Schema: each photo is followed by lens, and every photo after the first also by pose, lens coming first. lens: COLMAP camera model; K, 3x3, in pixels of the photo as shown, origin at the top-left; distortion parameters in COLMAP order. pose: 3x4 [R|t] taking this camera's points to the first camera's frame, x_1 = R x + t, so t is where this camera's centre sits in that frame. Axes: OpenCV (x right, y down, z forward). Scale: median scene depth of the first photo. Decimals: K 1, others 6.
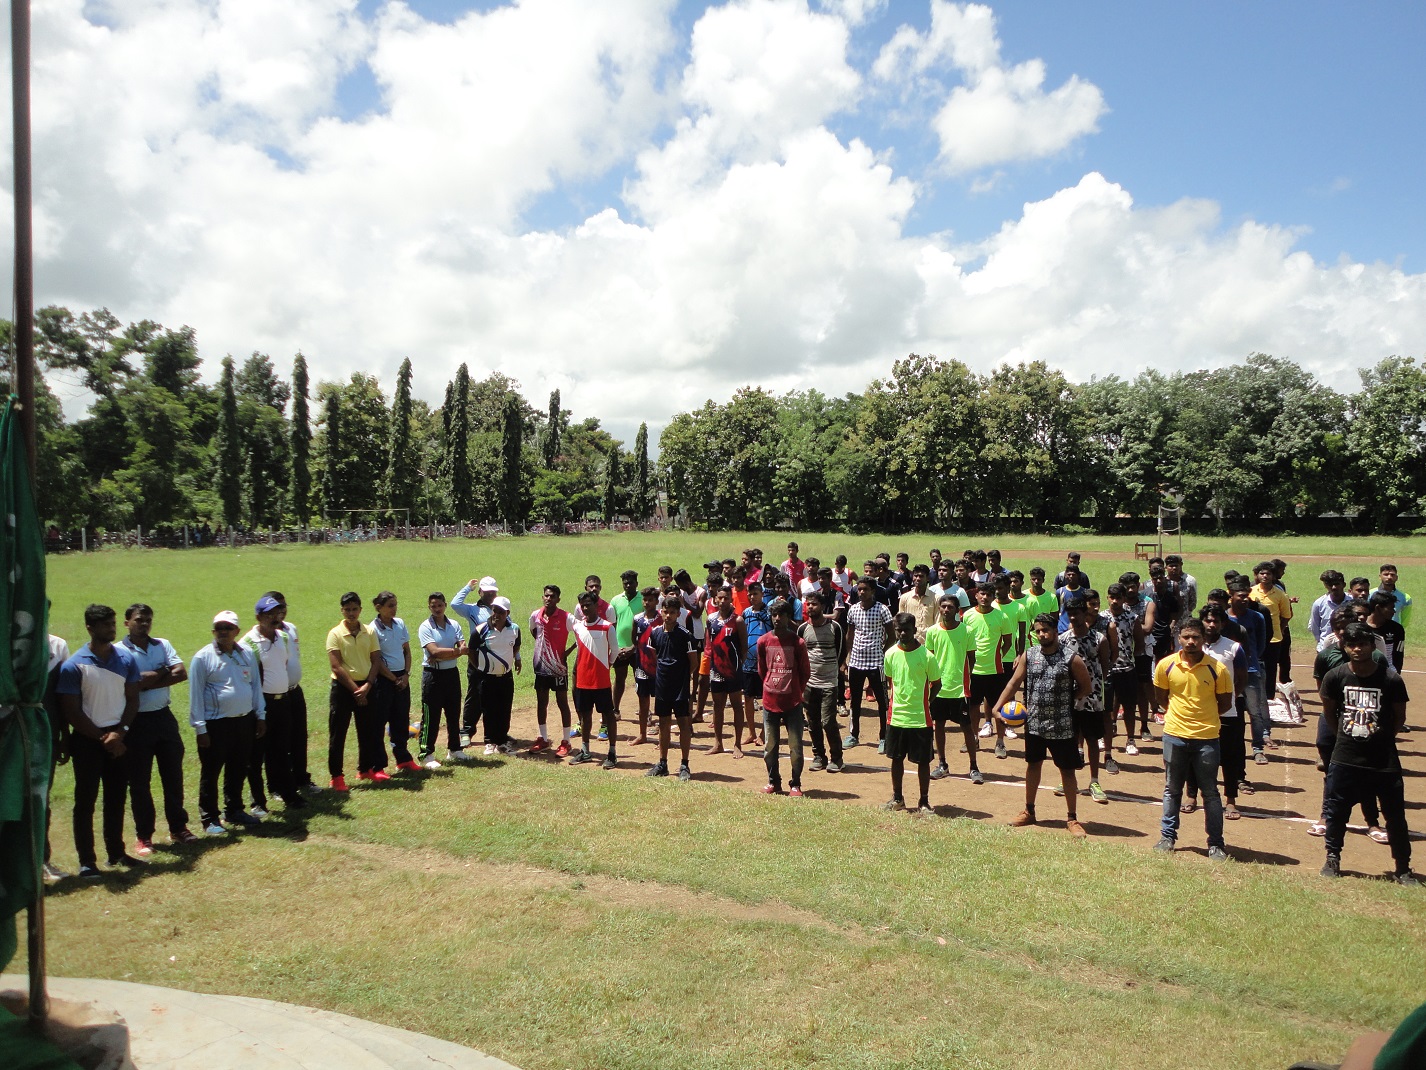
lens RADIAL K [[1037.2, 0, 717.2], [0, 1037.2, 531.1], [0, 0, 1]] dist [0.014789, 0.003873]
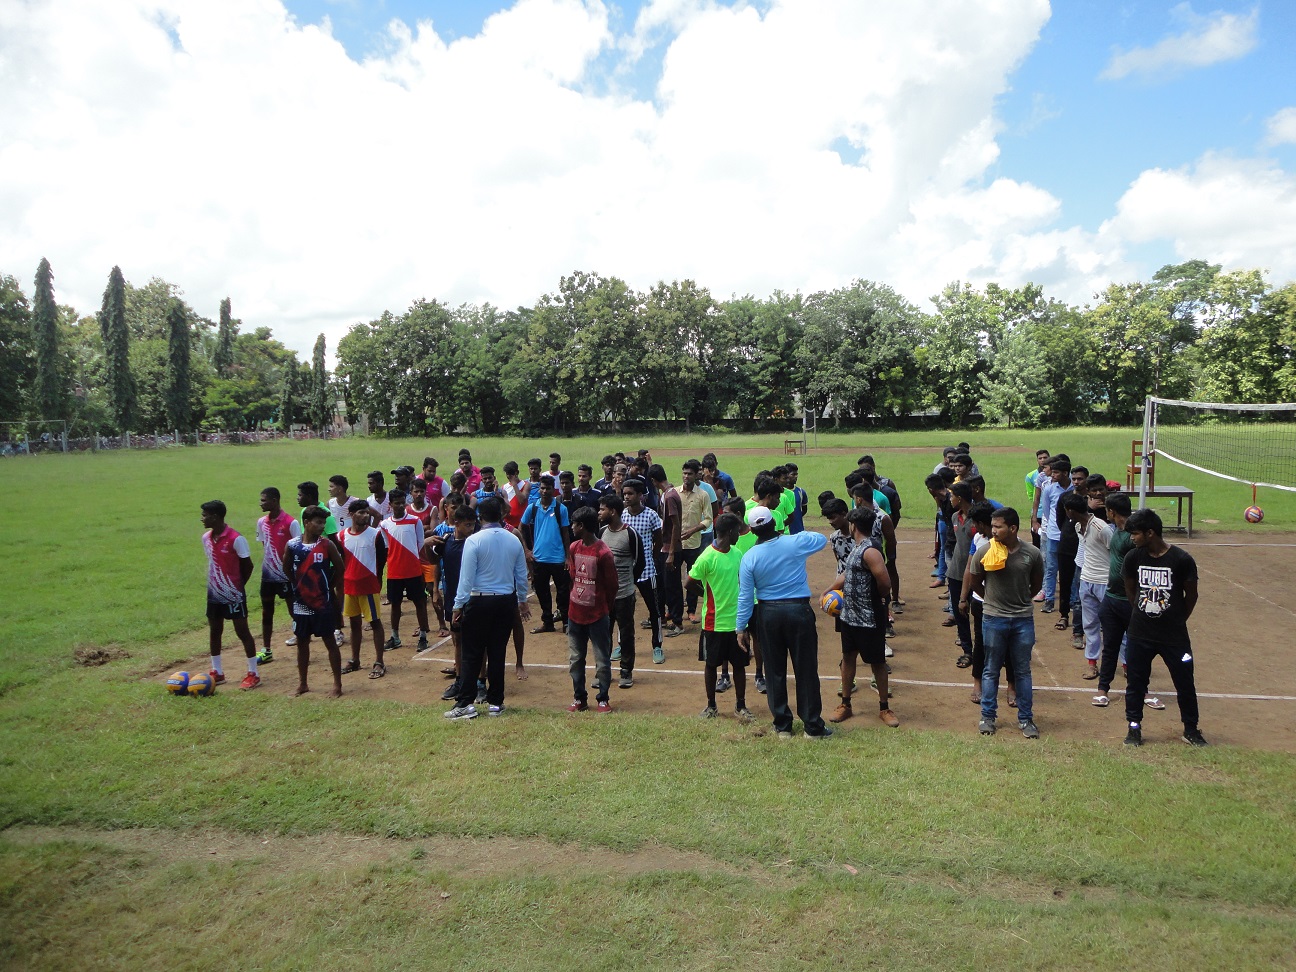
lens RADIAL K [[942.7, 0, 648.9], [0, 942.7, 490.9], [0, 0, 1]] dist [0.014789, 0.003873]
pose [[0.963537, -0.035687, 0.265186, -0.096626], [0.019971, 0.997893, 0.061727, 0.001296], [-0.266830, -0.054180, 0.962219, 0.148046]]
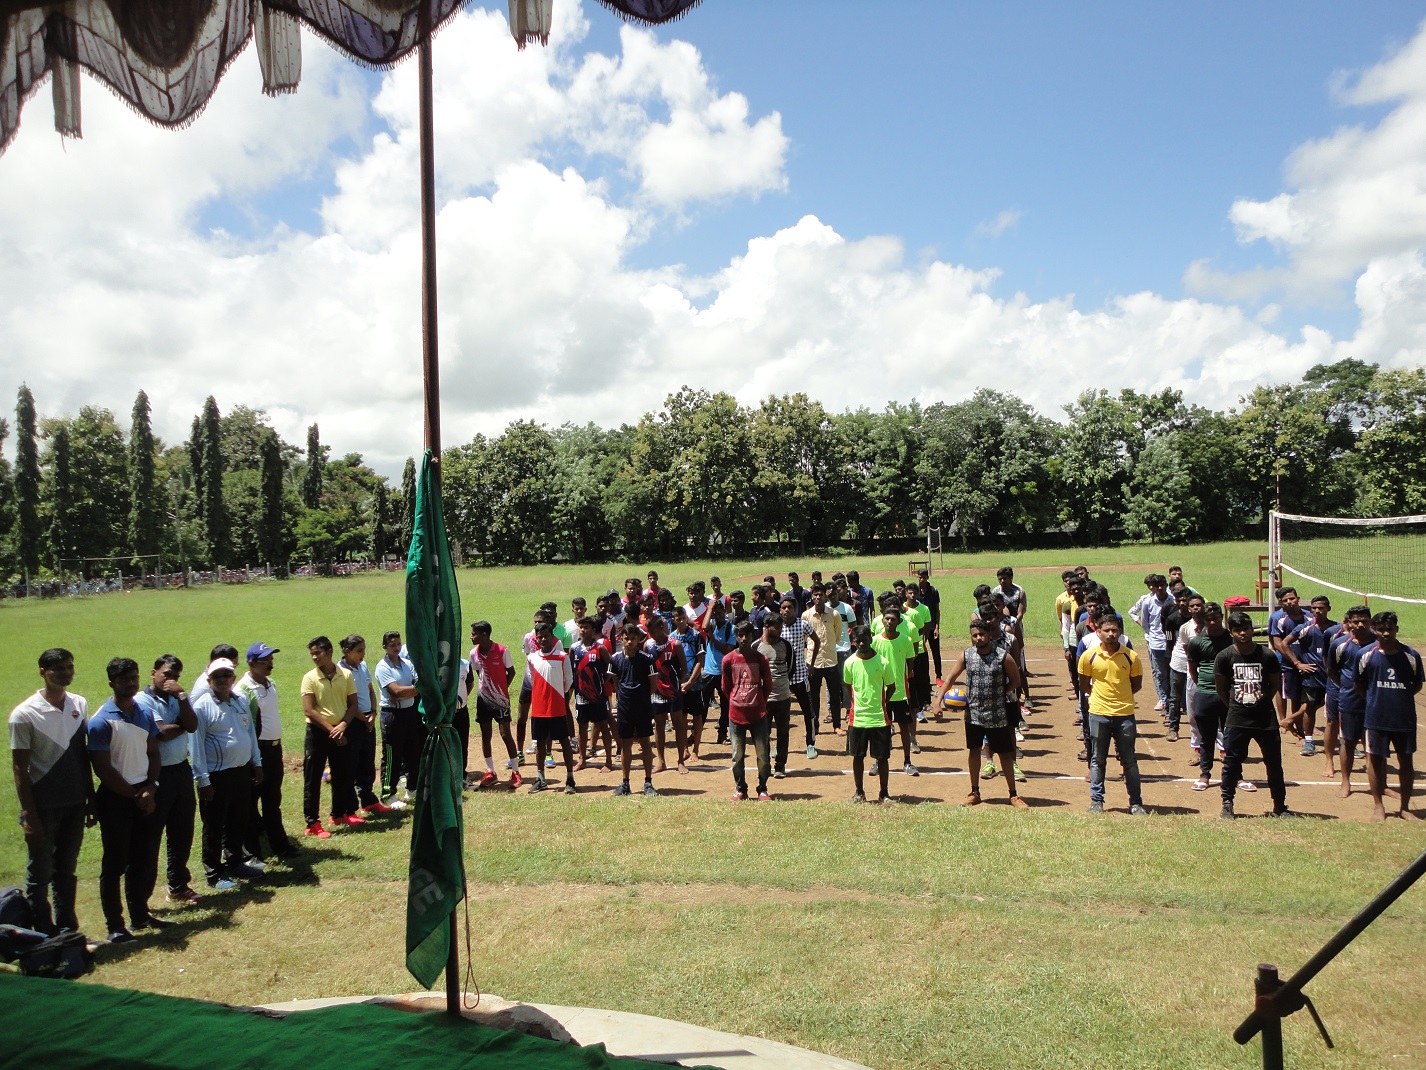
lens RADIAL K [[1037.2, 0, 718.9], [0, 1037.2, 528.5], [0, 0, 1]] dist [0.014789, 0.003873]
pose [[0.972212, -0.031029, 0.232037, -0.187633], [0.038595, 0.998859, -0.028137, 0.000013], [-0.230899, 0.036311, 0.972300, -0.047468]]
